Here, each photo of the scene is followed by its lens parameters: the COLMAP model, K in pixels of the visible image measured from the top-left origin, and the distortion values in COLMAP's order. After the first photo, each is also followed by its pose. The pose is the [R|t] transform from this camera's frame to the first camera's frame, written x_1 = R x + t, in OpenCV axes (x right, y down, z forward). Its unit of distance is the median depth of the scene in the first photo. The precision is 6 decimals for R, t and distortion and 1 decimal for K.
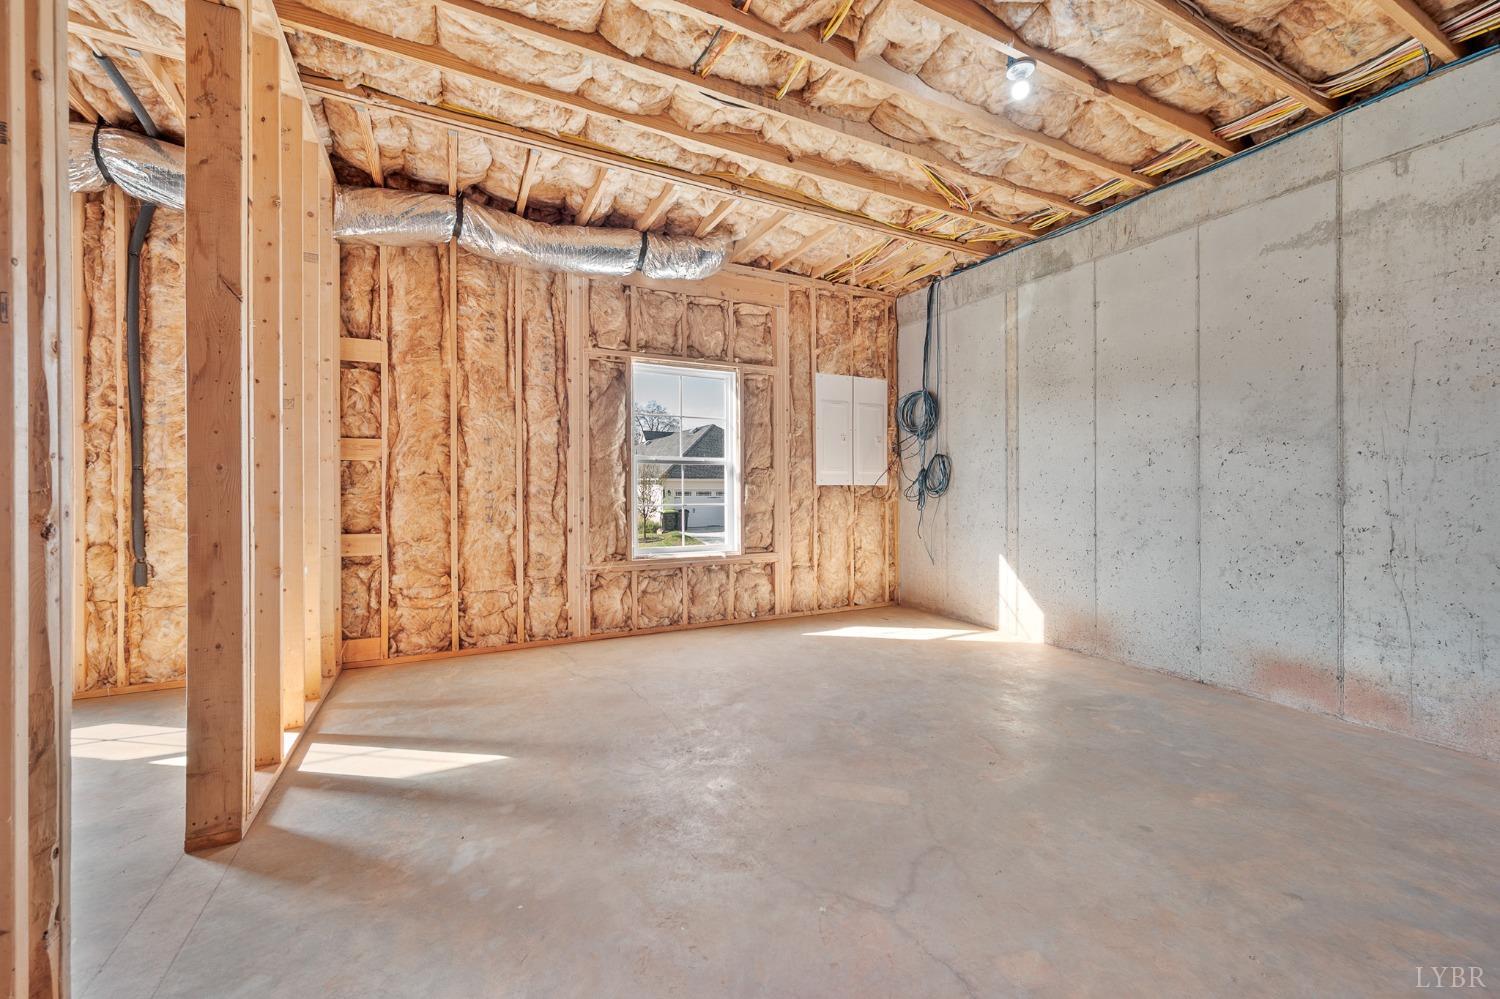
lens RADIAL K [[596.5, 0, 751.1], [0, 596.5, 491.0], [0, 0, 1]] dist [-0.001341, -0.000057]
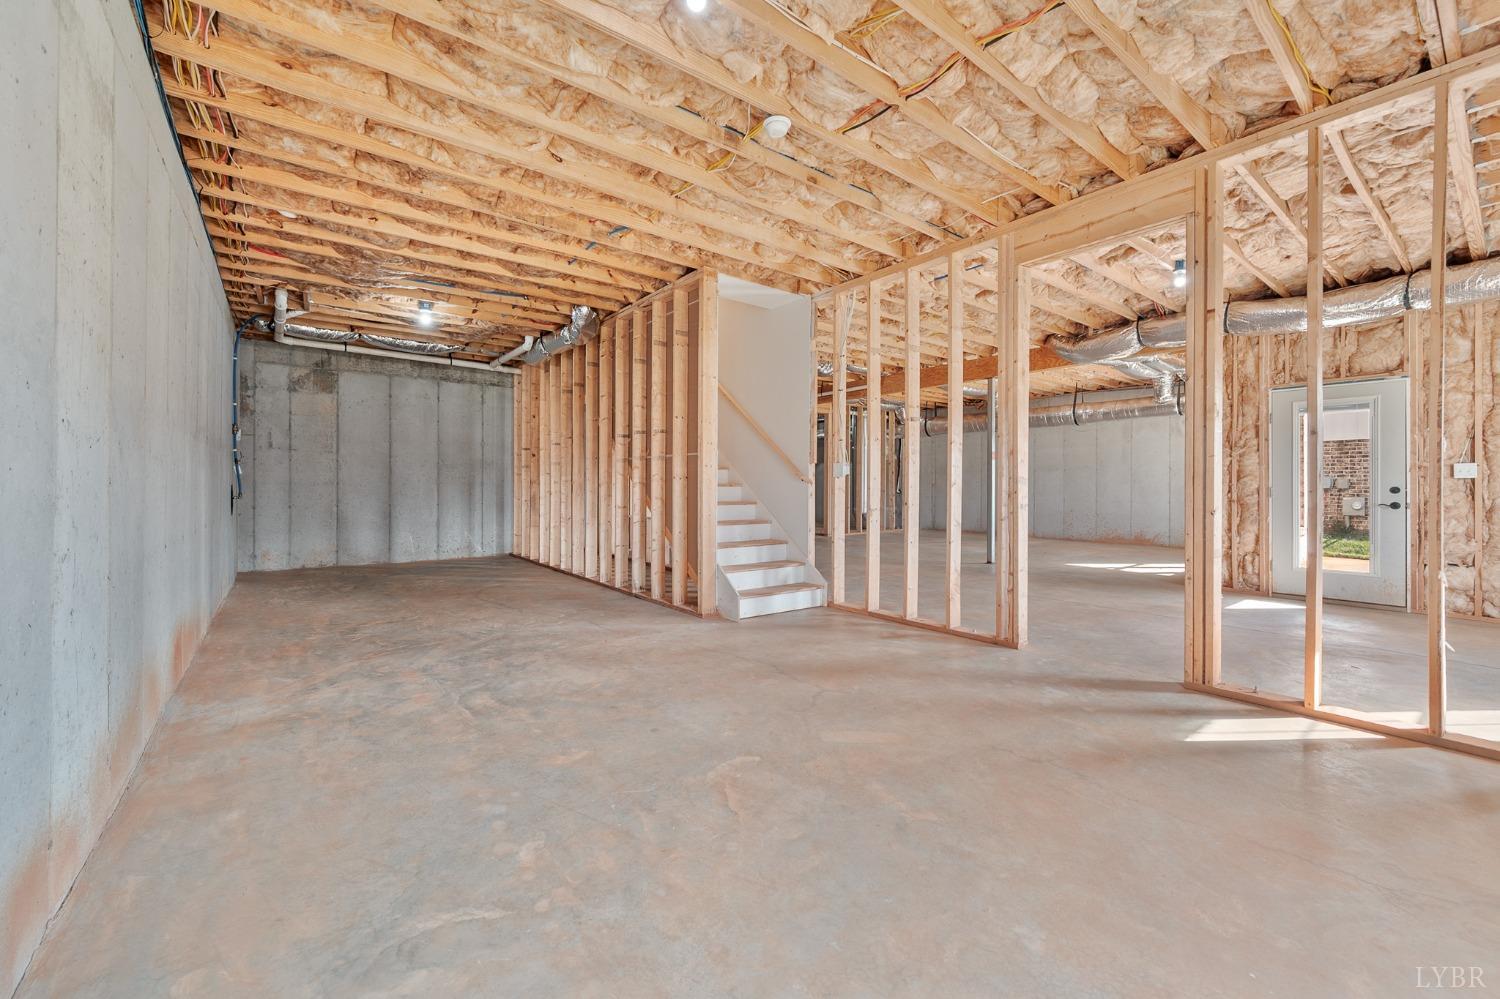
lens RADIAL K [[597.1, 0, 758.3], [0, 597.1, 483.4], [0, 0, 1]] dist [0.000896, -0.000014]
pose [[-0.980296, -0.003873, -0.197496, 0.526978], [-0.005220, 0.999967, 0.006299, -0.013444], [0.197465, 0.007206, -0.980283, 1.803424]]
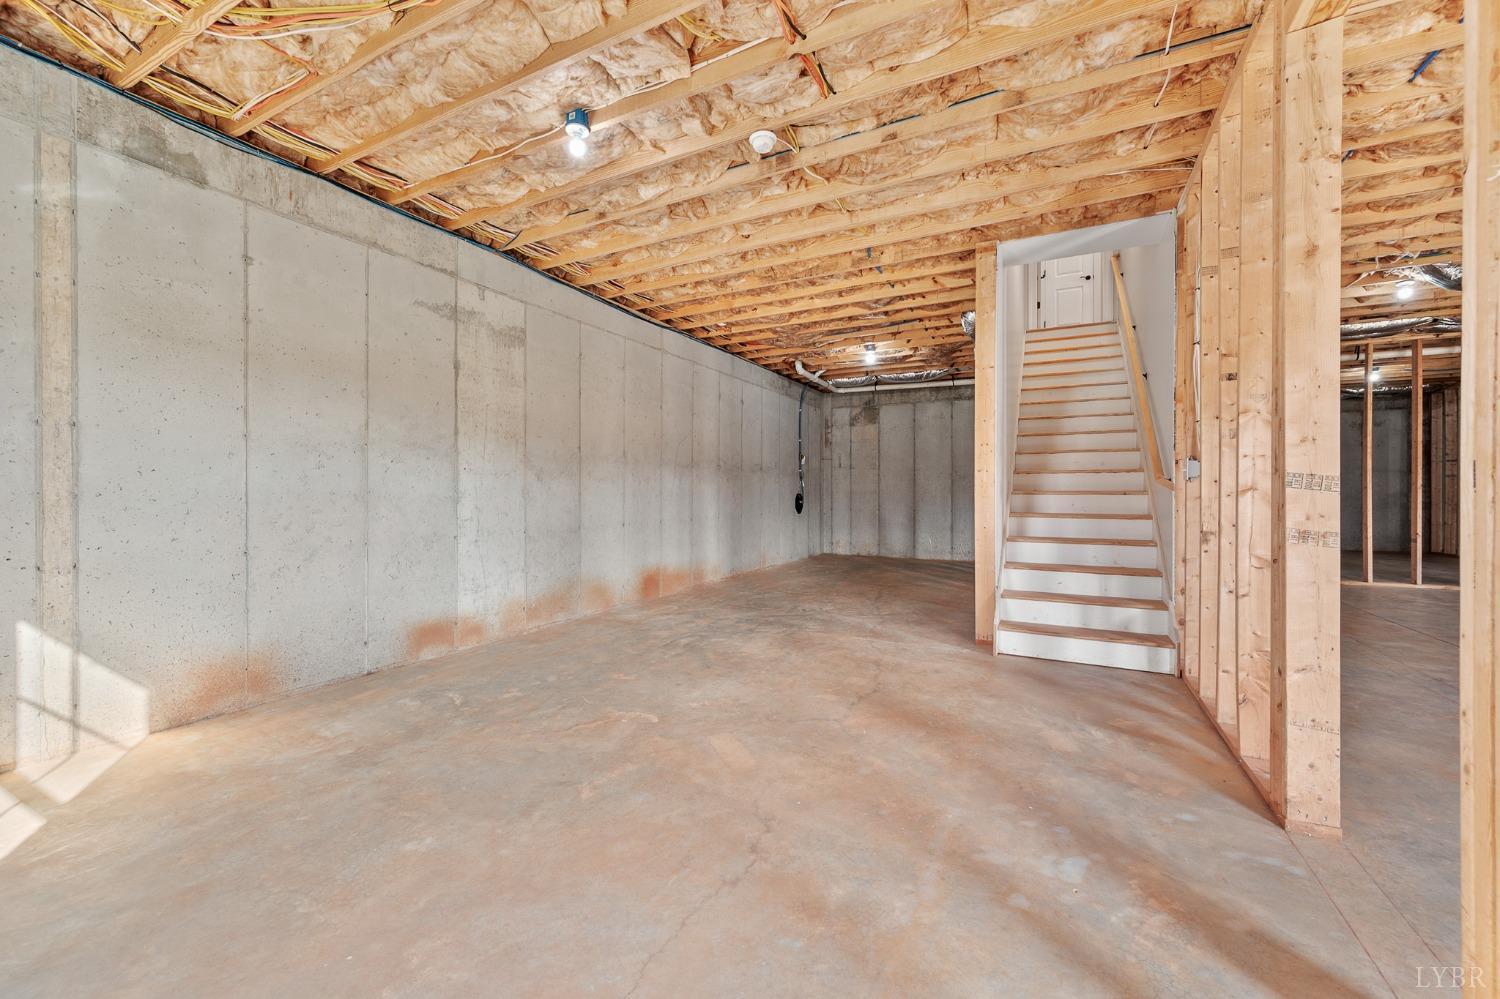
lens RADIAL K [[596.5, 0, 751.1], [0, 596.5, 491.0], [0, 0, 1]] dist [-0.001341, -0.000057]
pose [[-0.587069, 0.001842, 0.809535, -0.671807], [0.006433, 0.999976, 0.002389, -0.007770], [-0.809511, 0.006610, -0.587067, 1.394283]]
